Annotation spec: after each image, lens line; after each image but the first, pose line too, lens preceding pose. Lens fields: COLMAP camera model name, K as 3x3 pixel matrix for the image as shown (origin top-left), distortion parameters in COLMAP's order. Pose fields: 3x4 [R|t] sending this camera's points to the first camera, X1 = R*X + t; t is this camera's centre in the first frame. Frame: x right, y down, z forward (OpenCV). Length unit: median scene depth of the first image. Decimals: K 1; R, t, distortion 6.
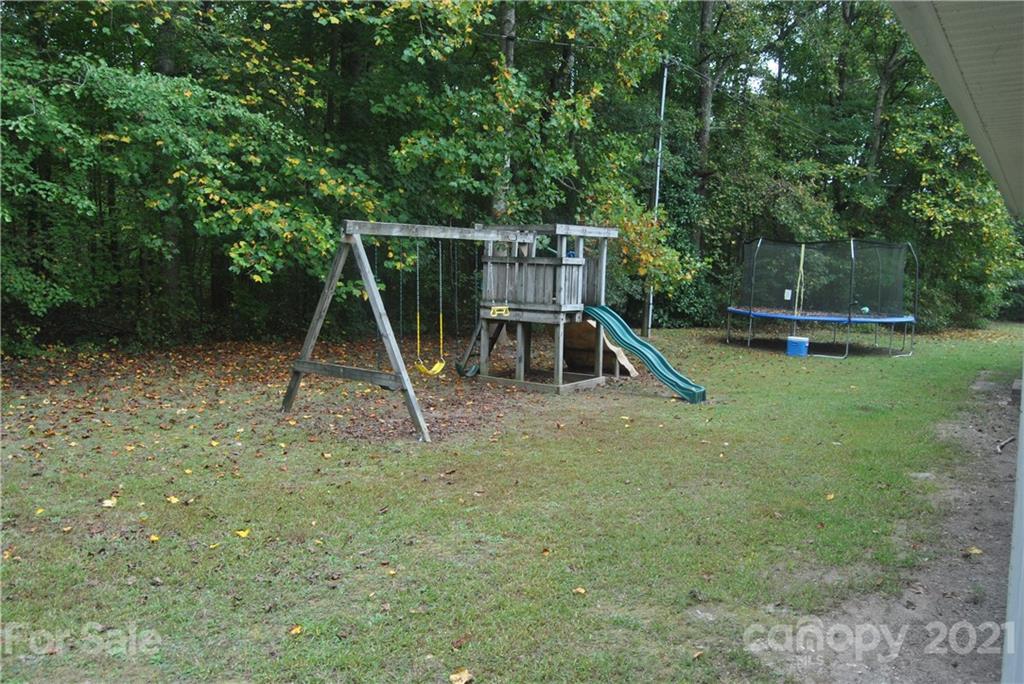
lens RADIAL K [[805.7, 0, 511.5], [0, 805.7, 342.1], [0, 0, 1]] dist [-0.096389, 0.041852]
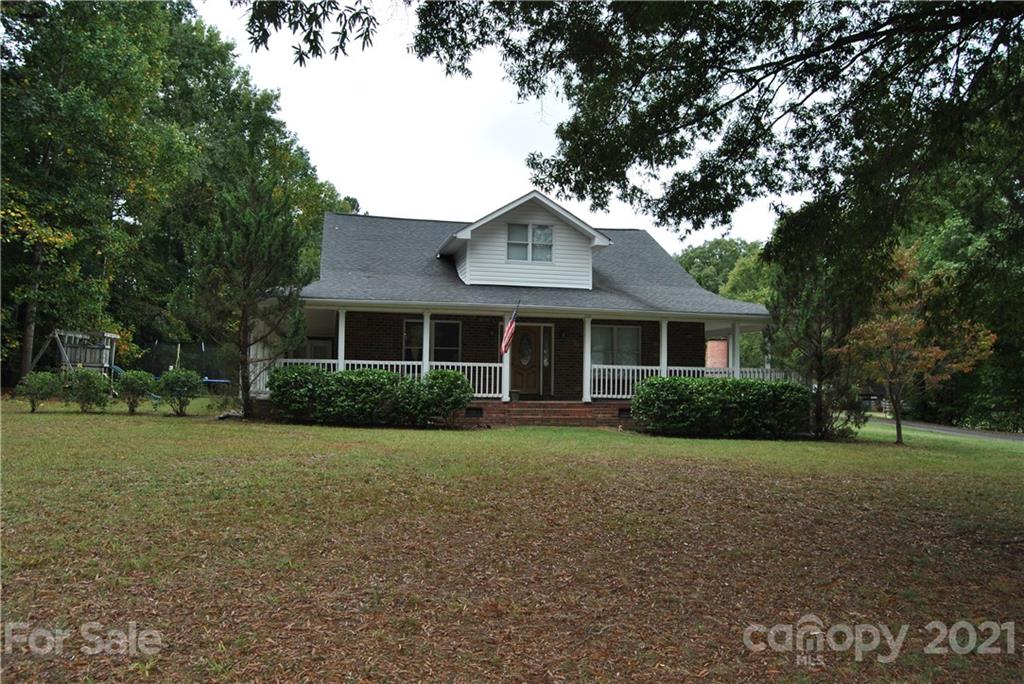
lens RADIAL K [[805.7, 0, 511.9], [0, 805.7, 341.9], [0, 0, 1]] dist [-0.096389, 0.041852]
pose [[0.681209, 0.045486, 0.730675, -0.846284], [0.047102, 0.993277, -0.105747, 0.202171], [-0.730573, 0.106452, 0.674486, -1.575201]]
